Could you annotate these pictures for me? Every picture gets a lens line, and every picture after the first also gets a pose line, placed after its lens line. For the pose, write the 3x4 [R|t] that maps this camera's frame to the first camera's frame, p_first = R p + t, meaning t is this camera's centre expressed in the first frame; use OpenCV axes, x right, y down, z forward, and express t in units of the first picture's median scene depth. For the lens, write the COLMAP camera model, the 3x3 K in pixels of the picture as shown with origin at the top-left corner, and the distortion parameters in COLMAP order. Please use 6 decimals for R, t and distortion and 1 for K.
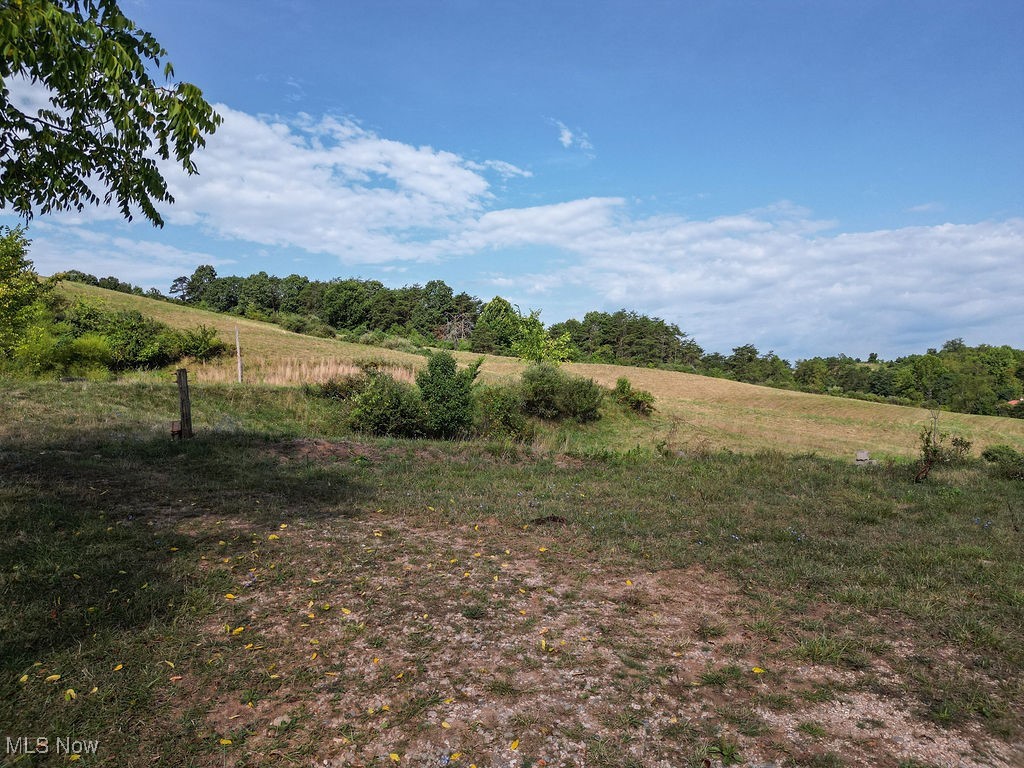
lens RADIAL K [[709.0, 0, 500.9], [0, 709.0, 384.9], [0, 0, 1]] dist [0.082671, -0.084467]
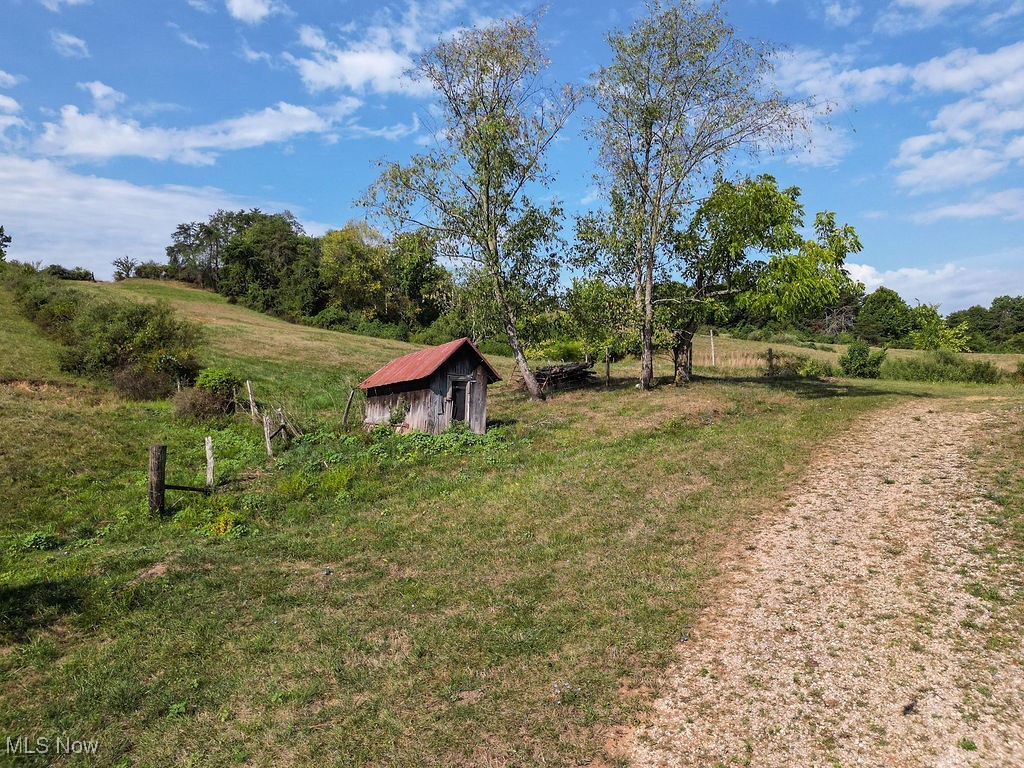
lens RADIAL K [[709.0, 0, 500.9], [0, 709.0, 384.9], [0, 0, 1]] dist [0.082671, -0.084467]
pose [[0.884773, -0.005551, -0.465988, -0.008708], [0.005330, 0.999984, -0.001794, 0.008722], [0.465991, -0.000896, 0.884789, -0.126531]]
